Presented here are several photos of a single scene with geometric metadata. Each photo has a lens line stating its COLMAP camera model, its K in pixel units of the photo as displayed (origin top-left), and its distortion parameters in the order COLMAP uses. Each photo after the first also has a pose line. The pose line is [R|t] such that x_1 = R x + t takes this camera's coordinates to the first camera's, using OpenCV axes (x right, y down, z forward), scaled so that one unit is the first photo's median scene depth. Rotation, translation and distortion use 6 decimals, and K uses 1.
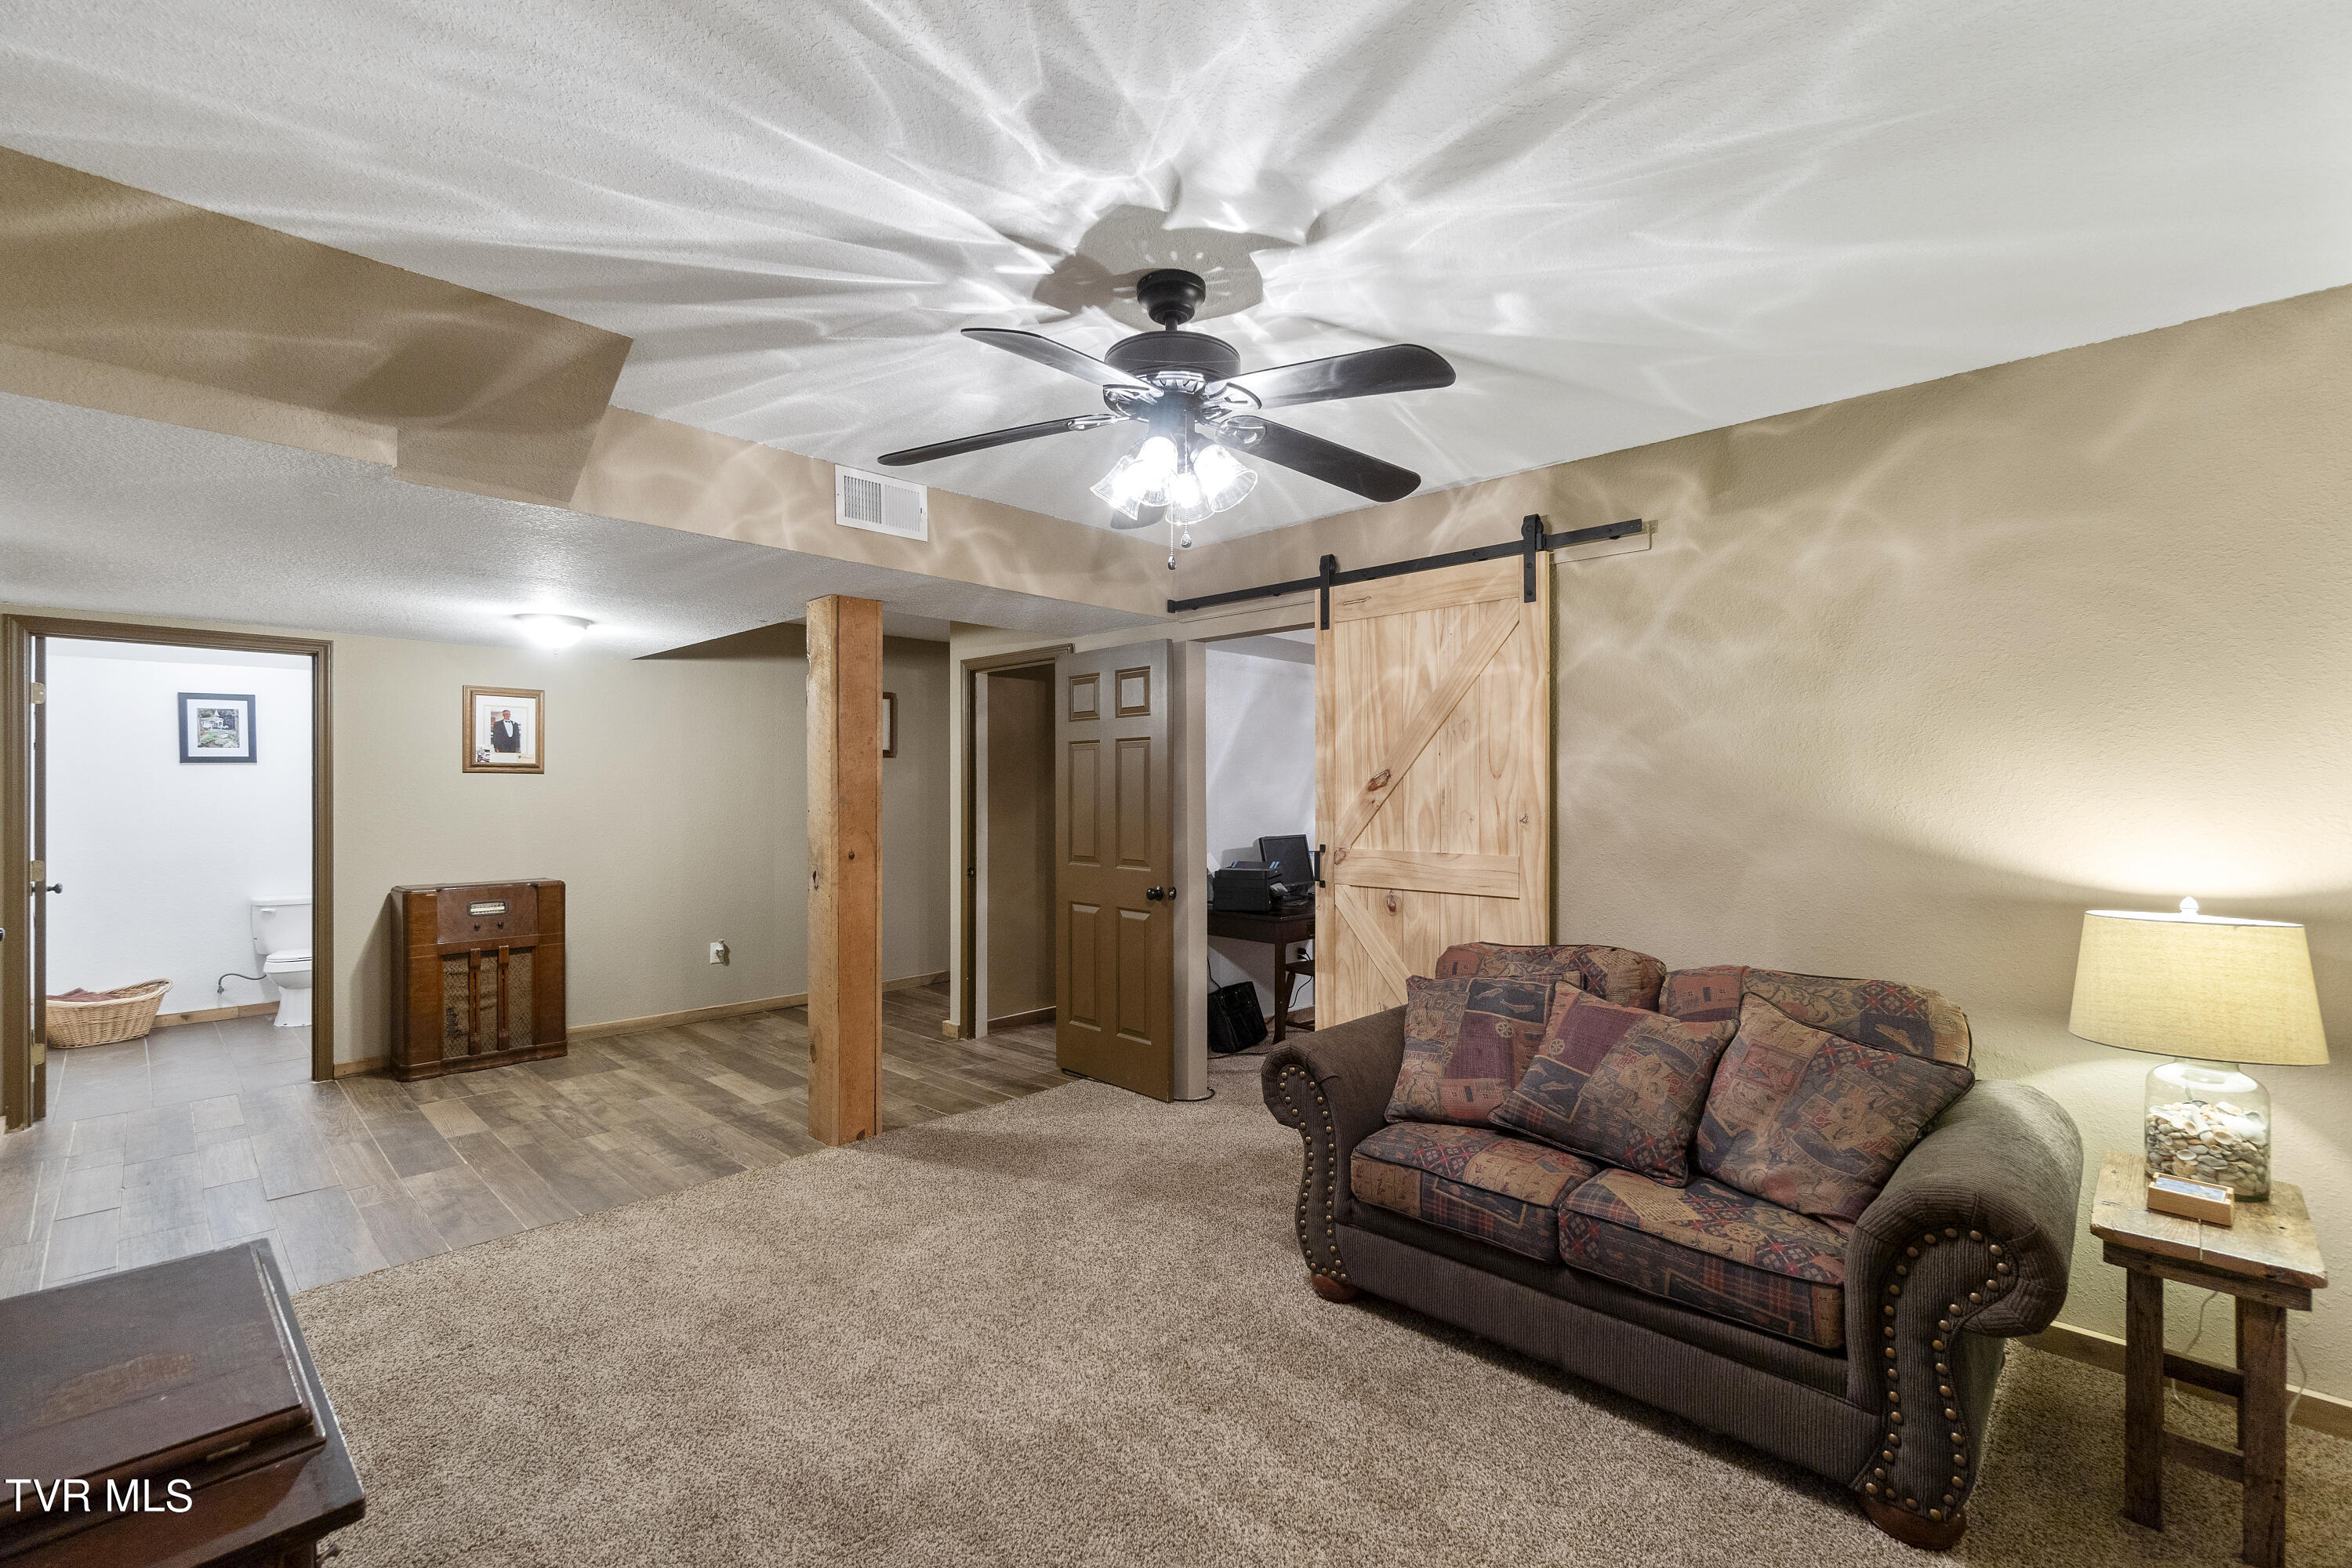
lens RADIAL K [[1027.6, 0, 1176.0], [0, 1027.6, 784.0], [0, 0, 1]] dist [-0.003497, -0.000100]
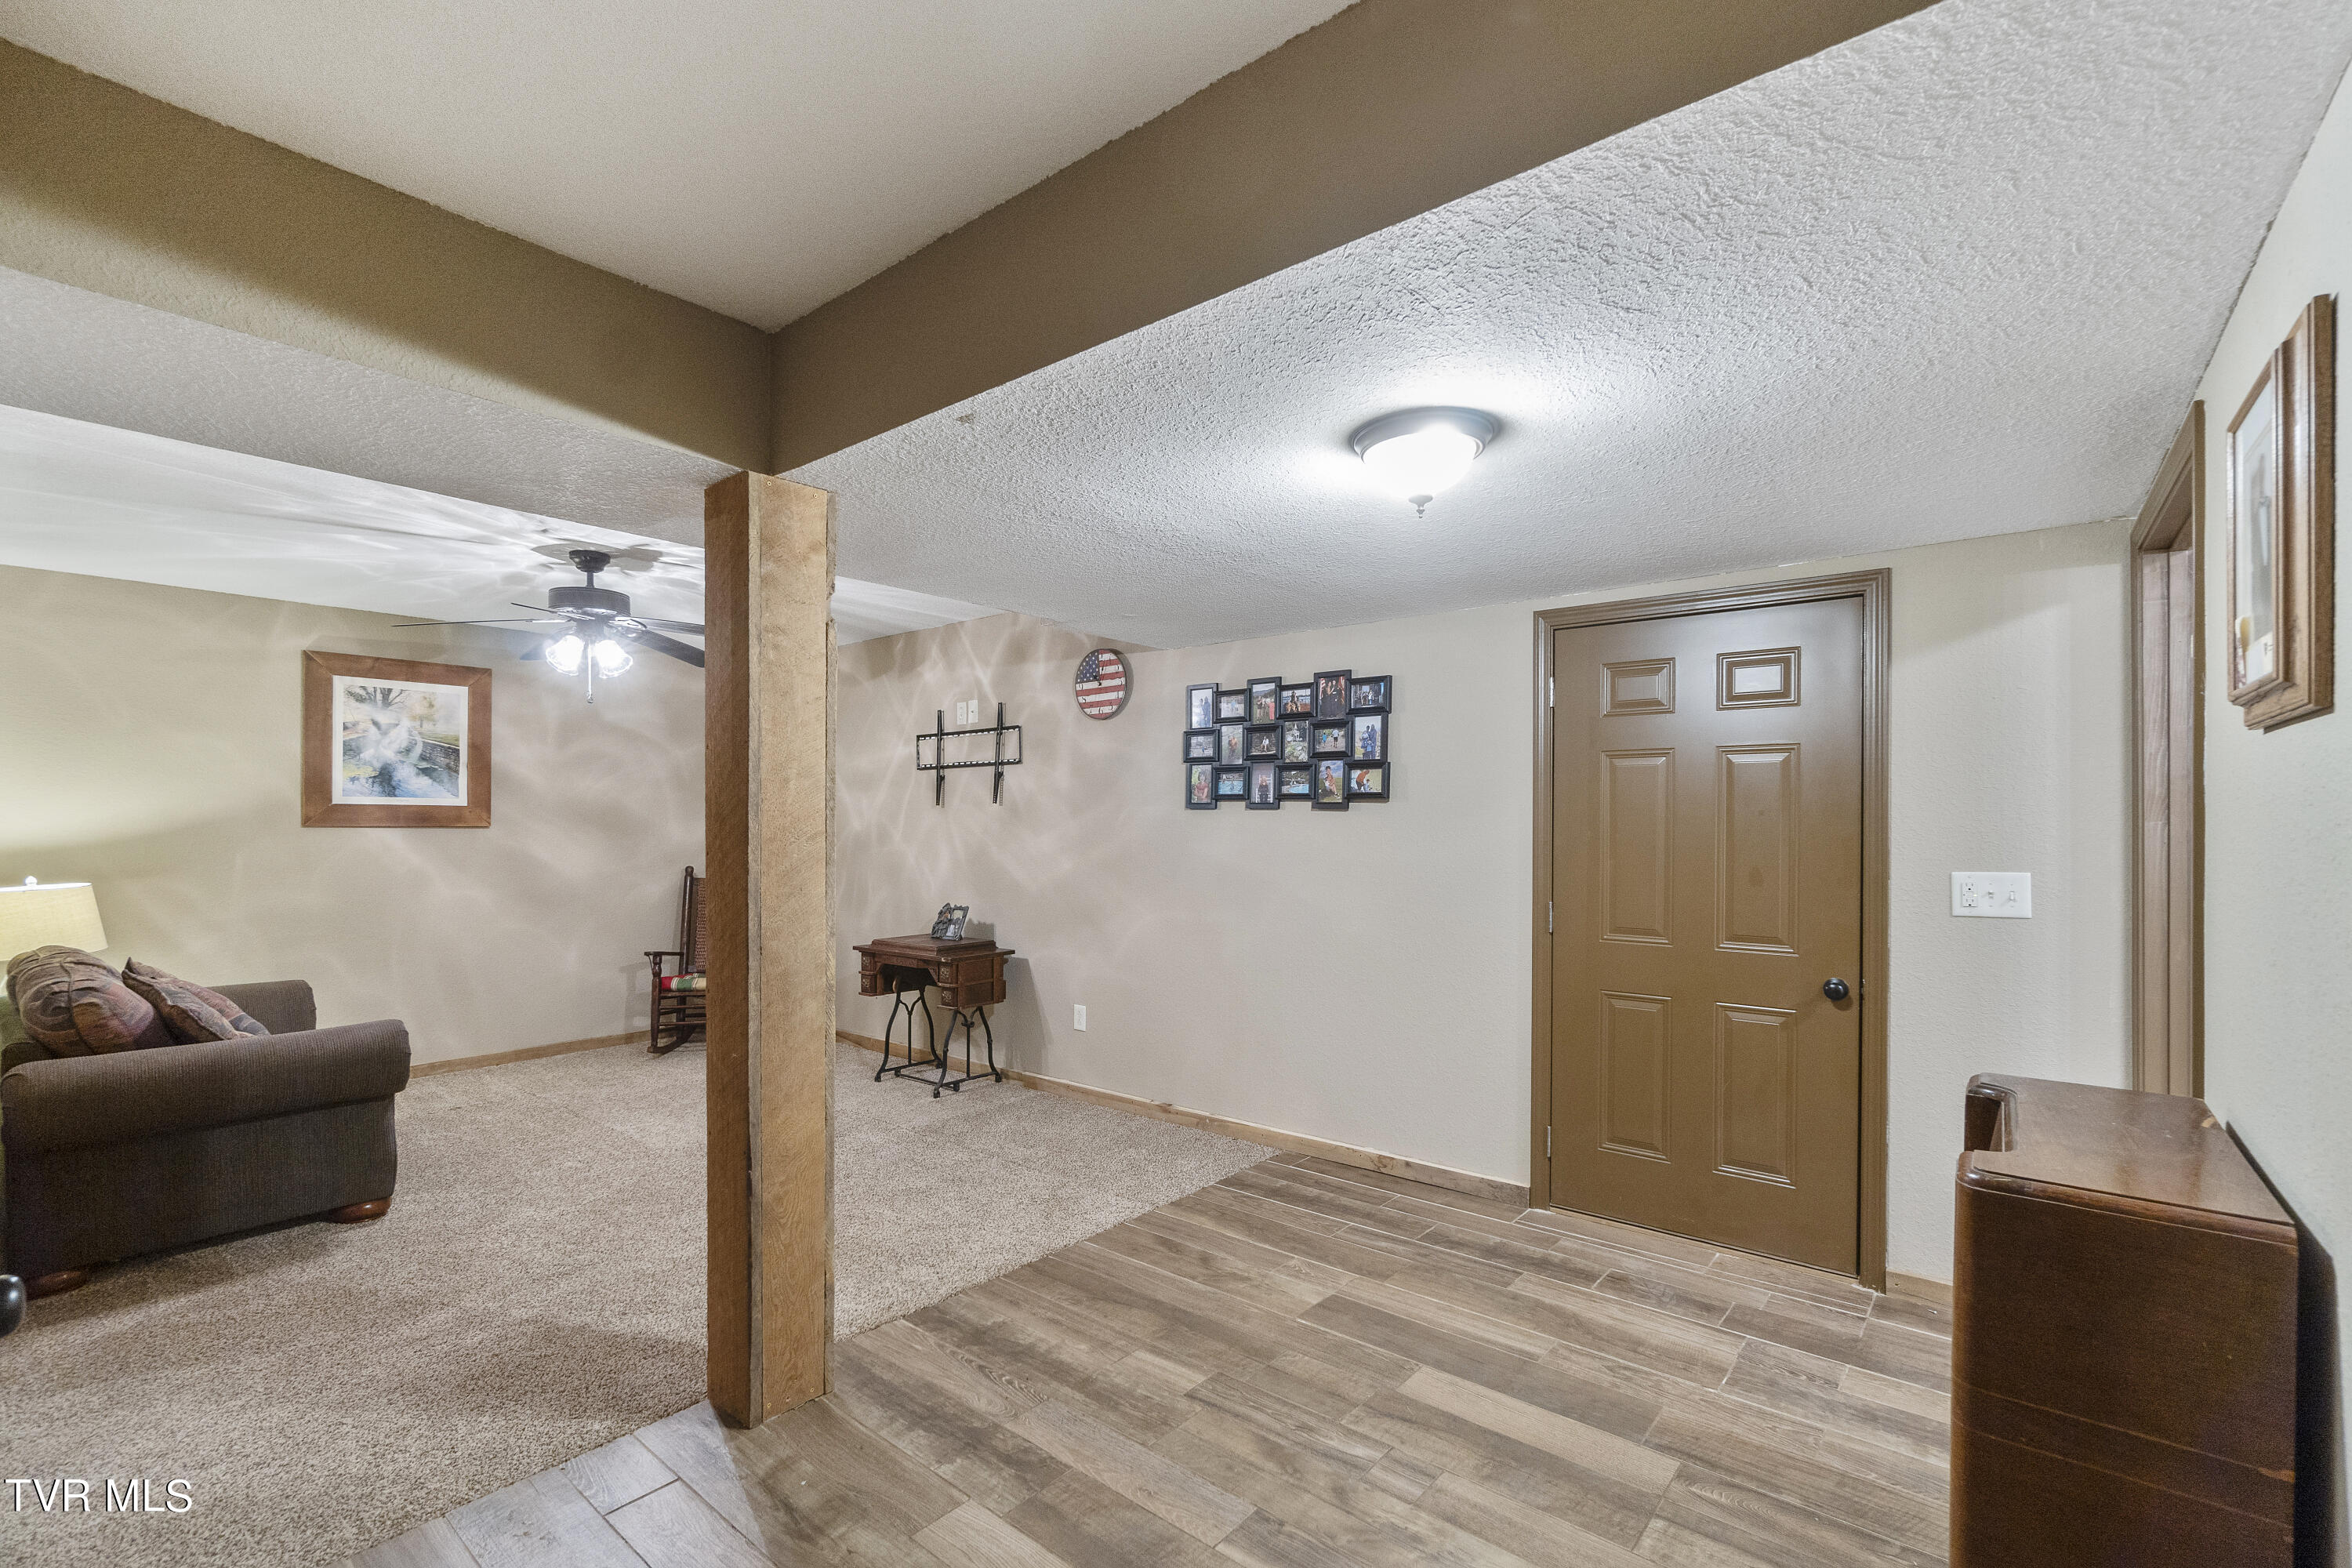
lens RADIAL K [[1016.3, 0, 1173.6], [0, 1016.3, 825.3], [0, 0, 1]] dist [-0.002199, -0.000102]
pose [[-0.997361, 0.001092, -0.072591, -0.519735], [0.001559, 0.999978, -0.006383, 0.016576], [0.072583, -0.006479, -0.997341, 1.631787]]
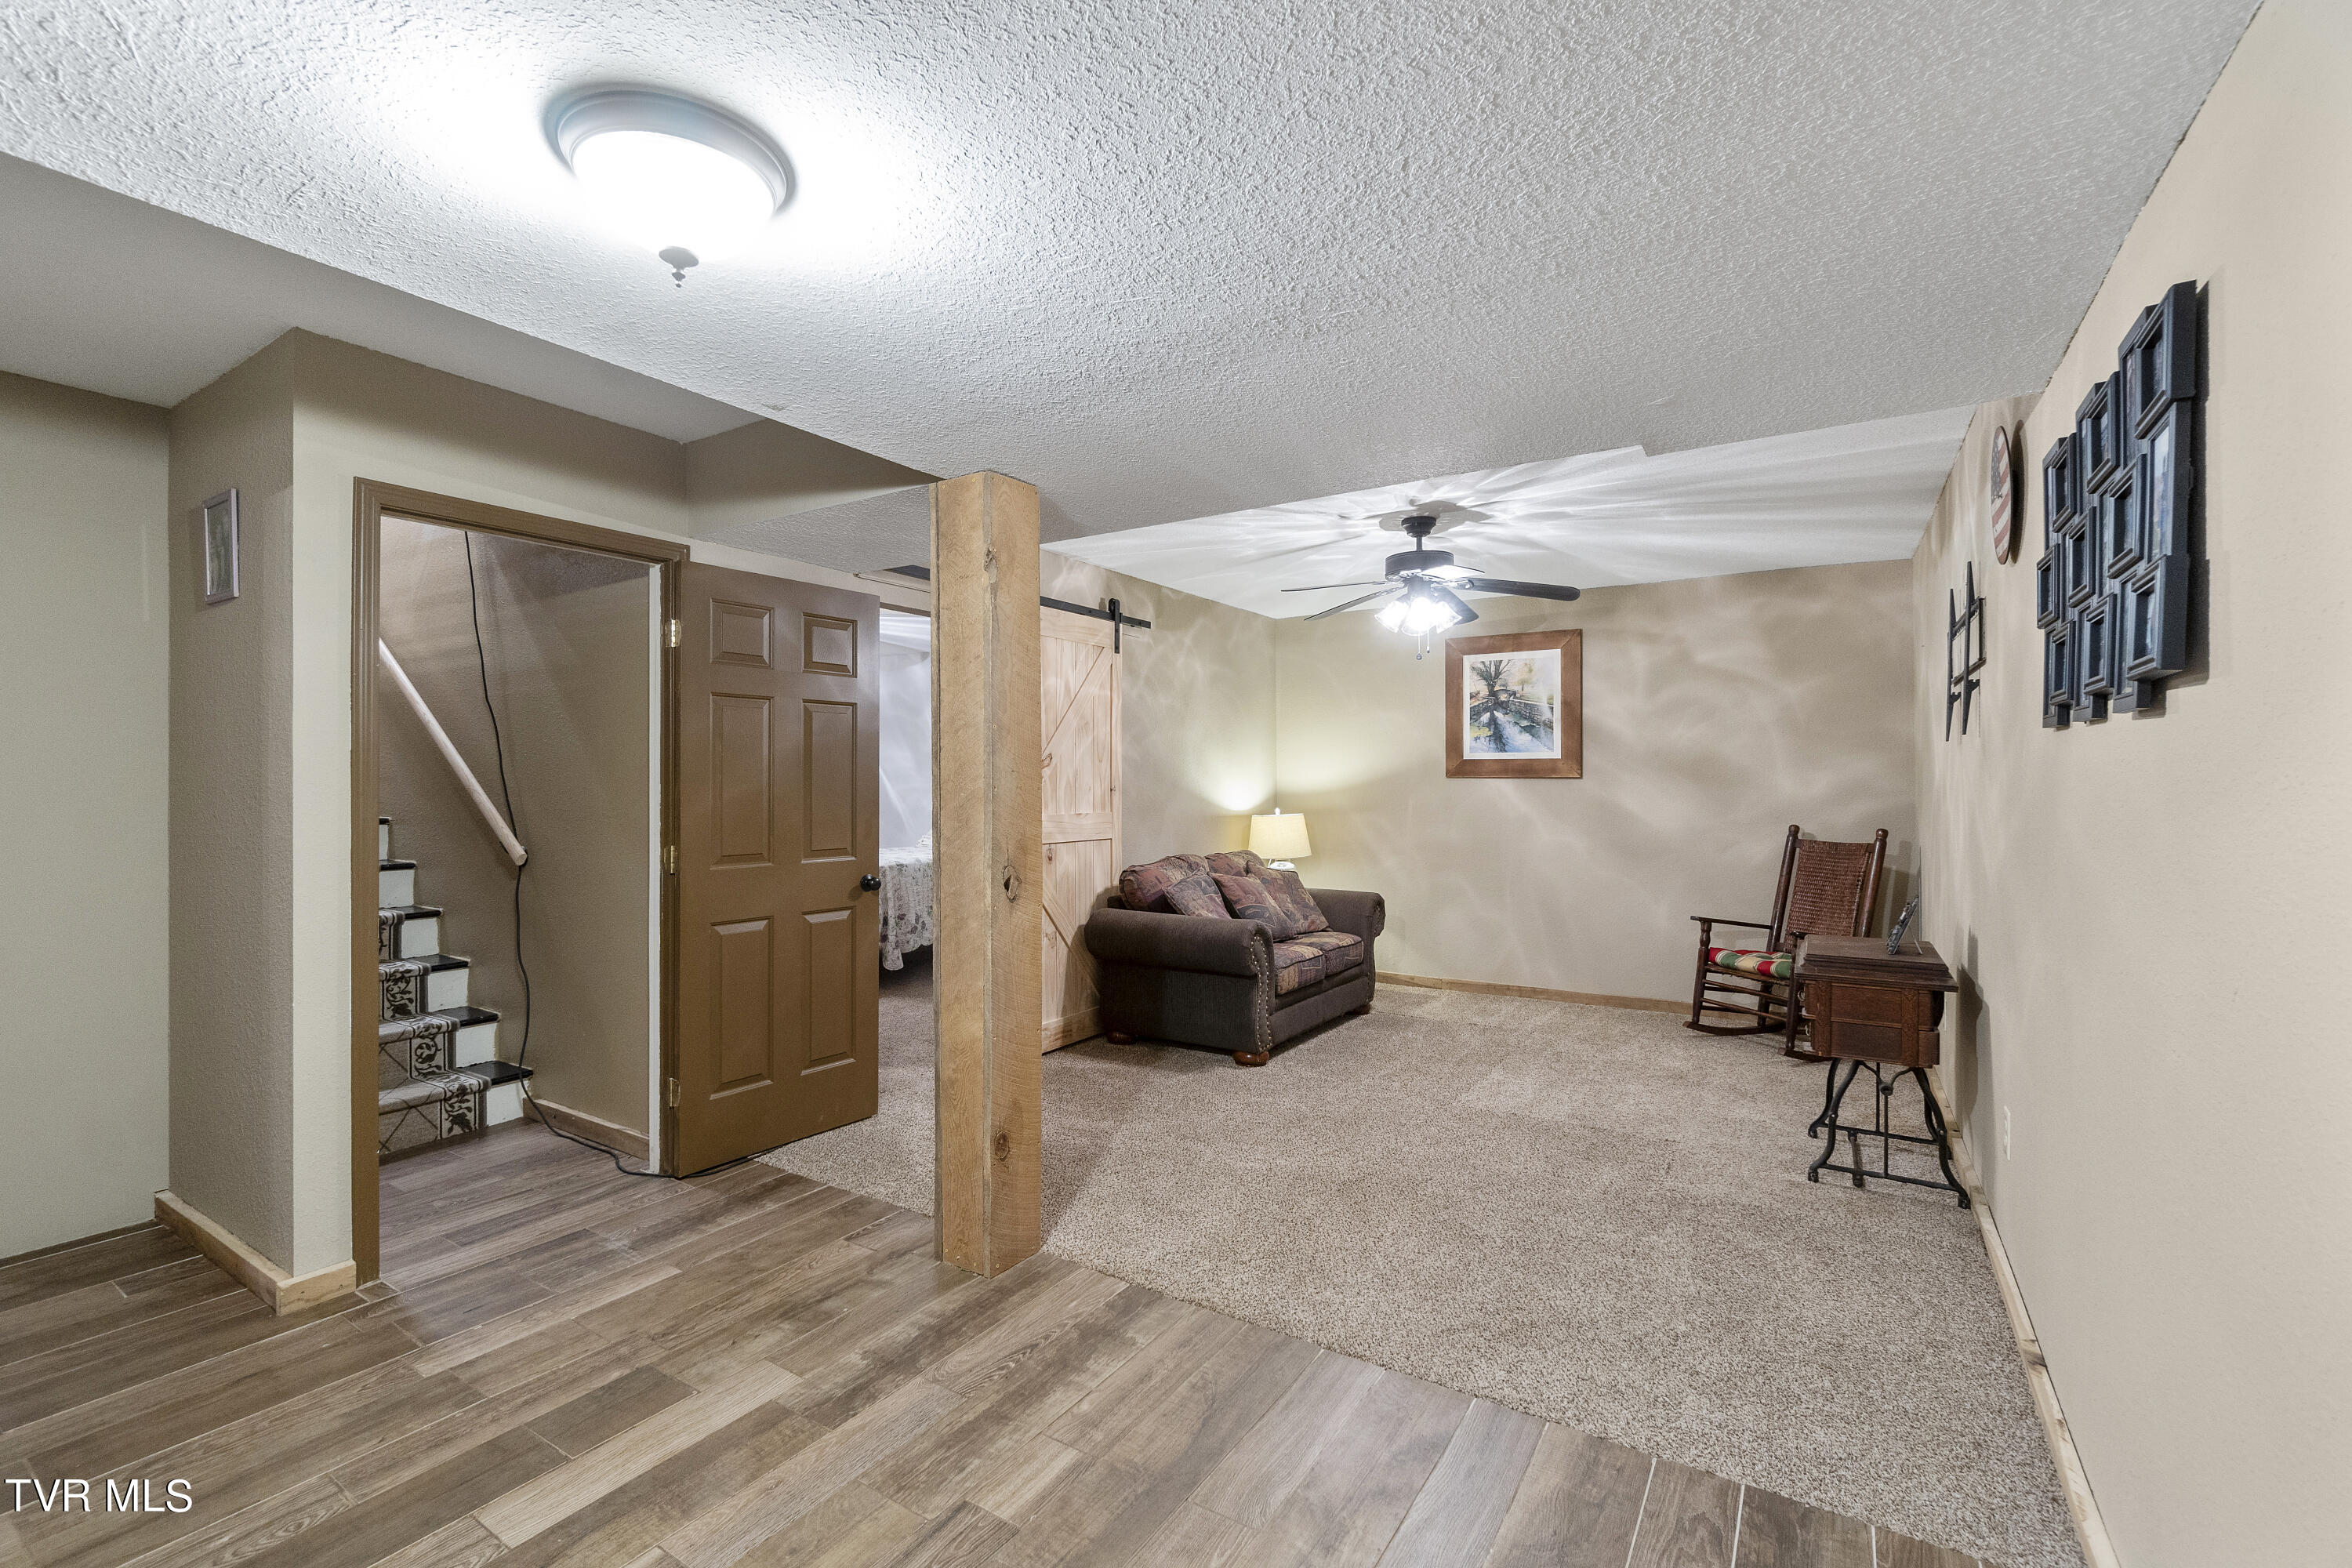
lens RADIAL K [[1027.6, 0, 1176.0], [0, 1027.6, 784.0], [0, 0, 1]] dist [-0.003497, -0.000100]
pose [[-0.202761, -0.000755, 0.979228, -1.044548], [-0.007861, 0.999969, -0.000857, 0.023220], [-0.979197, -0.007872, -0.202761, 1.034650]]
